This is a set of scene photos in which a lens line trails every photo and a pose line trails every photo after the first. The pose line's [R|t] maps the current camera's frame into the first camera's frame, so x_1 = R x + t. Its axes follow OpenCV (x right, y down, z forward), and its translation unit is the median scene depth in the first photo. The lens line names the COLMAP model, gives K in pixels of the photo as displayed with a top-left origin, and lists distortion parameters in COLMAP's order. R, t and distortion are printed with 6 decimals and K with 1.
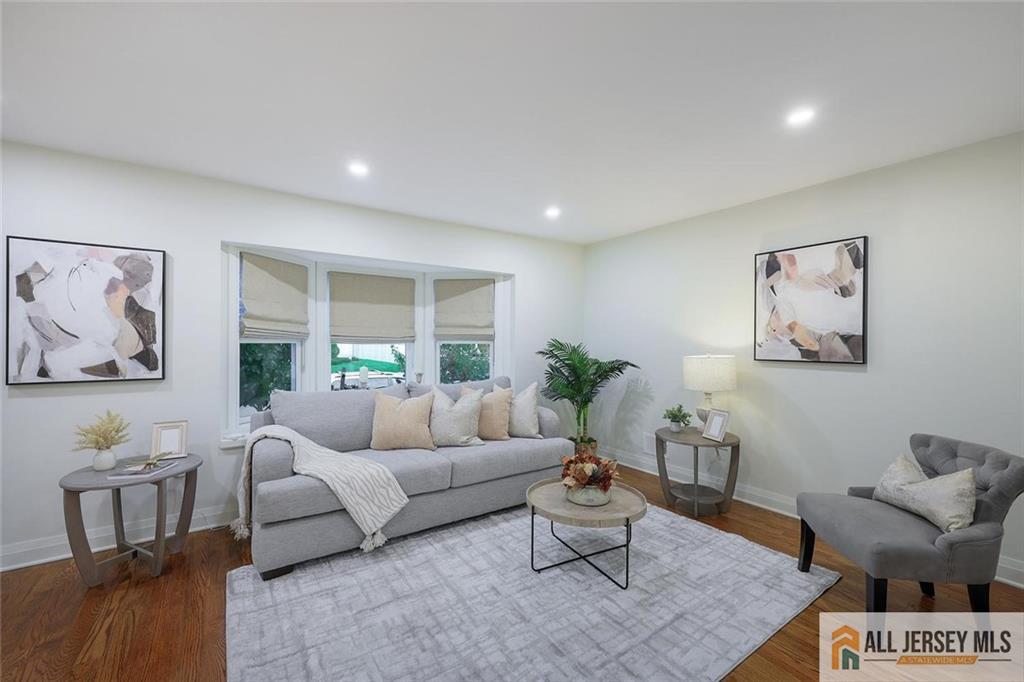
lens RADIAL K [[420.6, 0, 507.1], [0, 420.6, 343.6], [0, 0, 1]] dist [-0.000233, 0.000237]
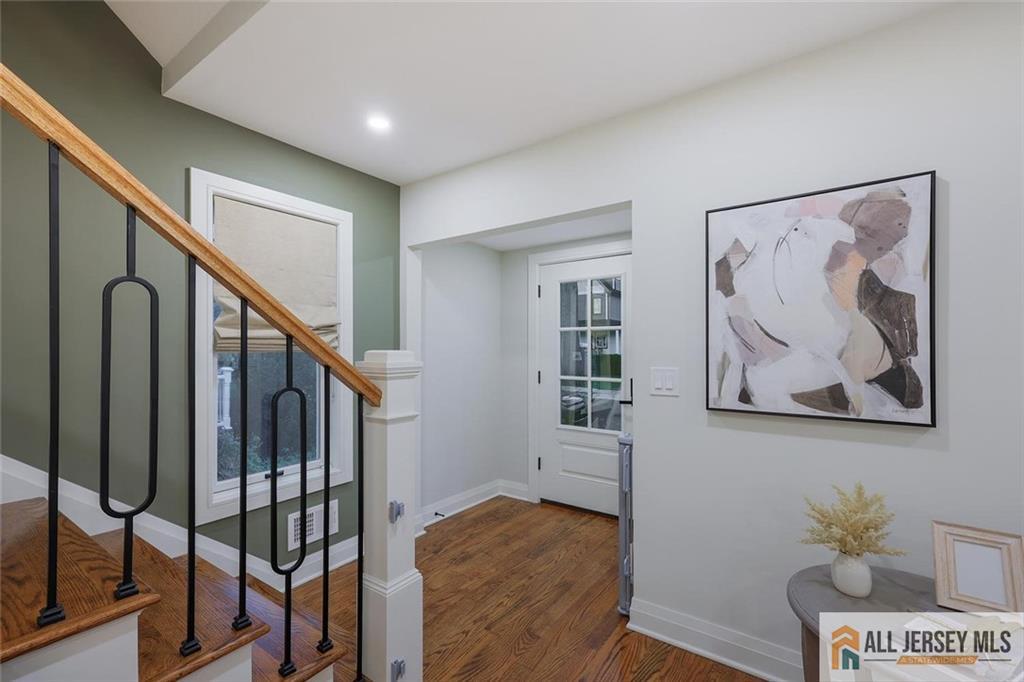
lens RADIAL K [[446.7, 0, 508.2], [0, 446.7, 343.1], [0, 0, 1]] dist [0.003516, 0.000315]
pose [[0.354828, -0.012142, -0.934853, -0.525019], [0.003663, 0.999926, -0.011597, -0.011392], [0.934924, 0.000691, 0.354846, 0.355247]]
